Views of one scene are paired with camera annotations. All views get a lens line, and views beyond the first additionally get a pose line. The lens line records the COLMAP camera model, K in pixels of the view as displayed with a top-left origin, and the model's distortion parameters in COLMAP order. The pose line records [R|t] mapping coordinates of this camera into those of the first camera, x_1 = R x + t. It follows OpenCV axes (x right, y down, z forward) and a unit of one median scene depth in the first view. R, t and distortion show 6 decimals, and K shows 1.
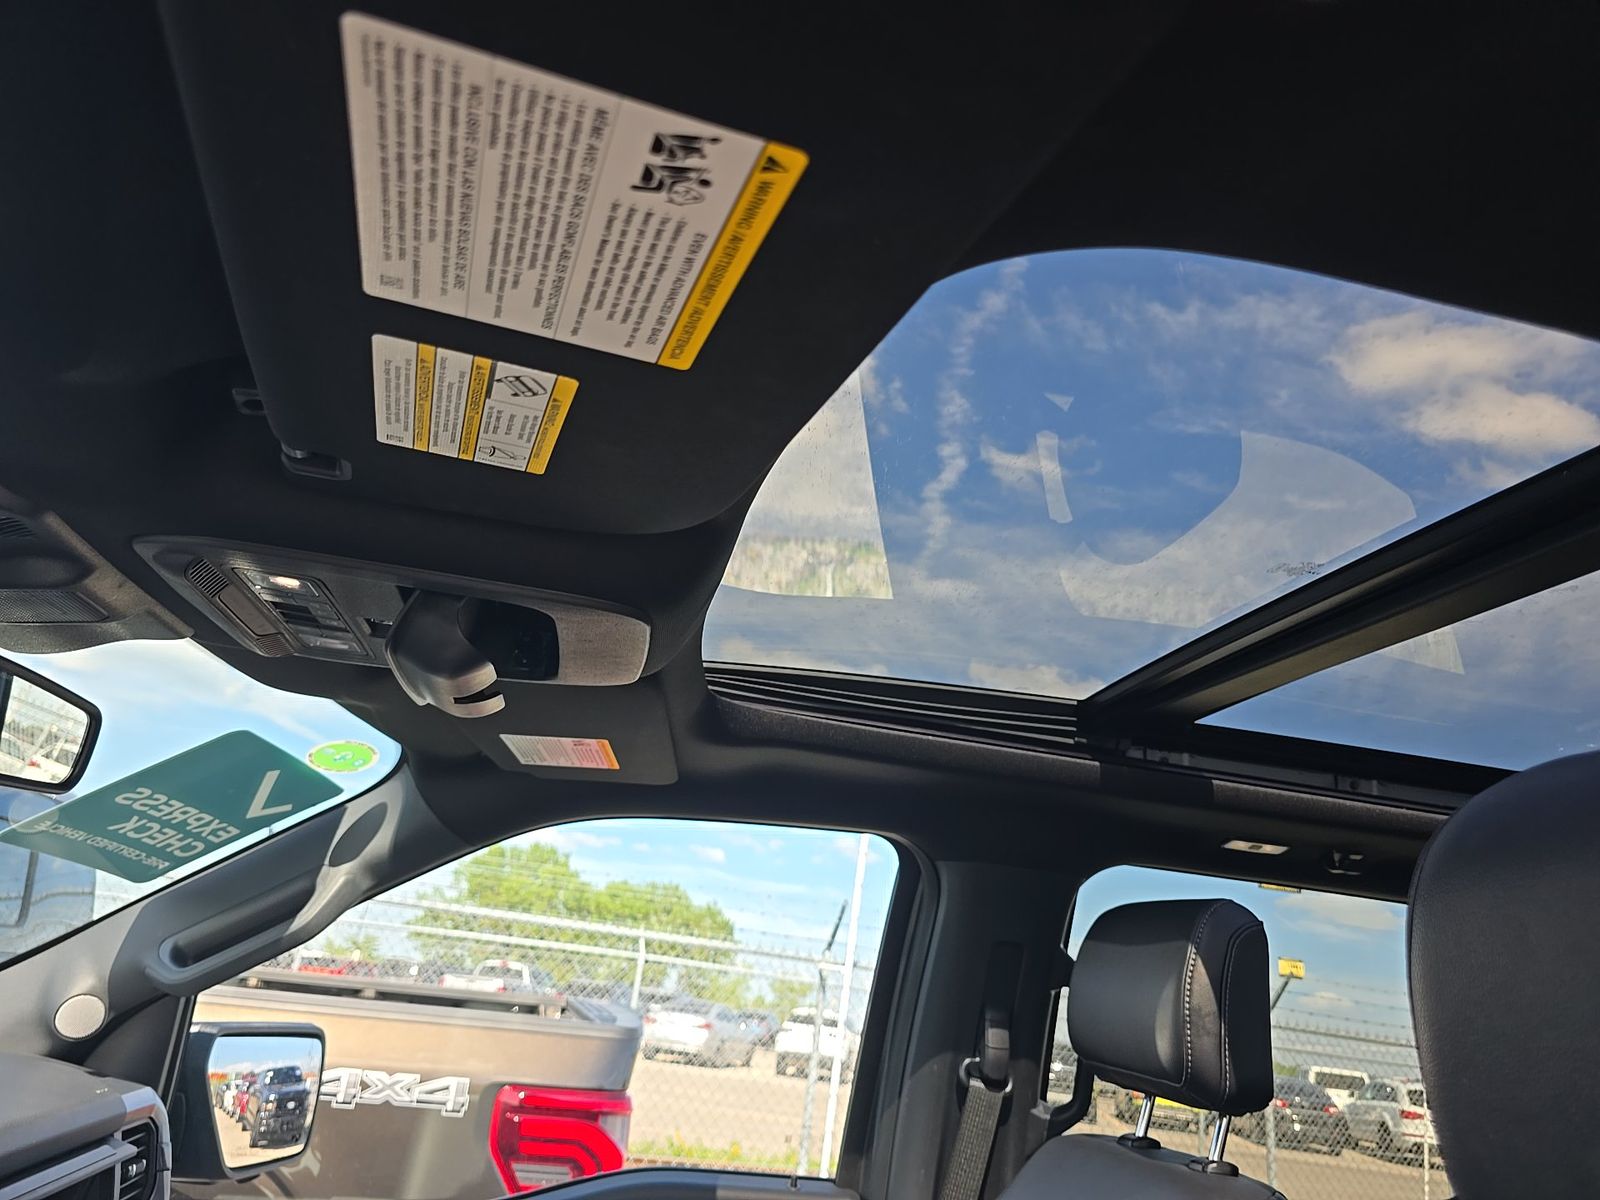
lens RADIAL K [[1134.0, 0, 794.1], [0, 1134.0, 579.0], [0, 0, 1]] dist [0.048924, -0.055461]
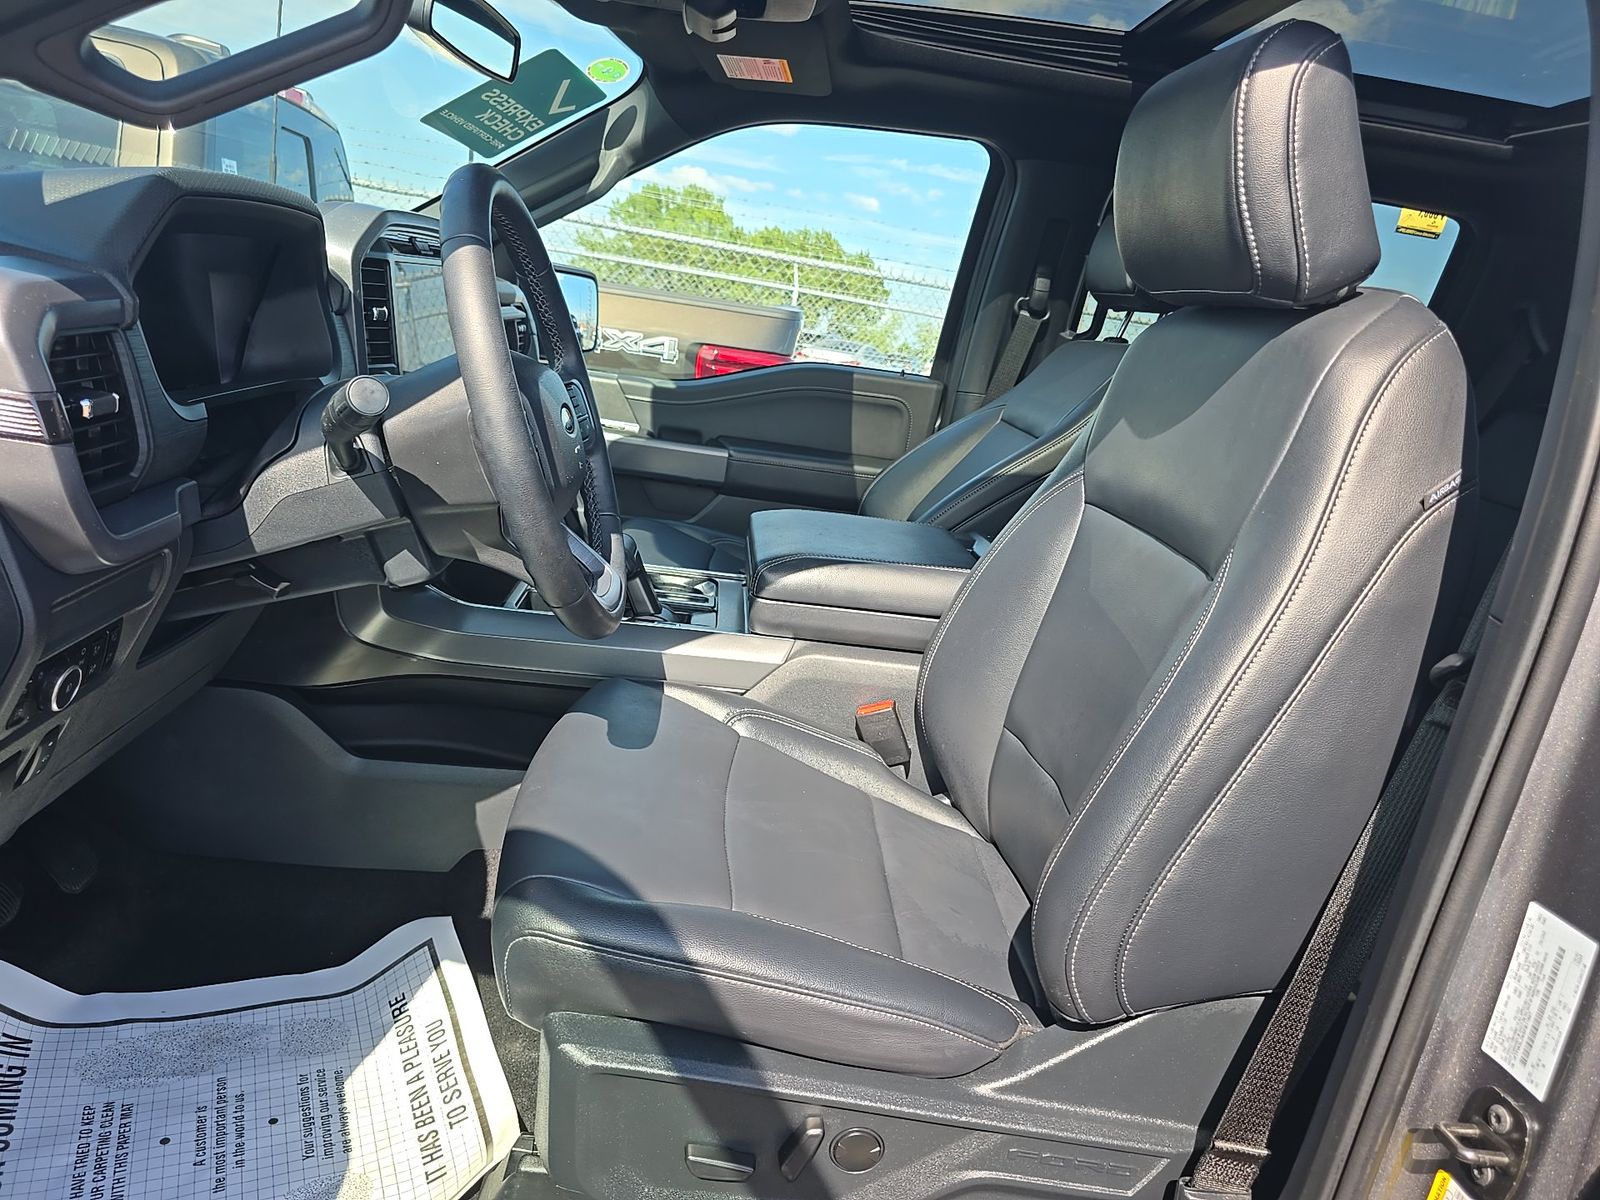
lens RADIAL K [[1062.6, 0, 800.0], [0, 1062.6, 600.0], [0, 0, 1]] dist [0.029675, -0.047469]
pose [[0.991742, 0.067823, -0.108846, 0.047078], [0.005906, 0.823663, 0.567049, -0.059677], [0.128111, -0.563009, 0.816461, -0.468376]]
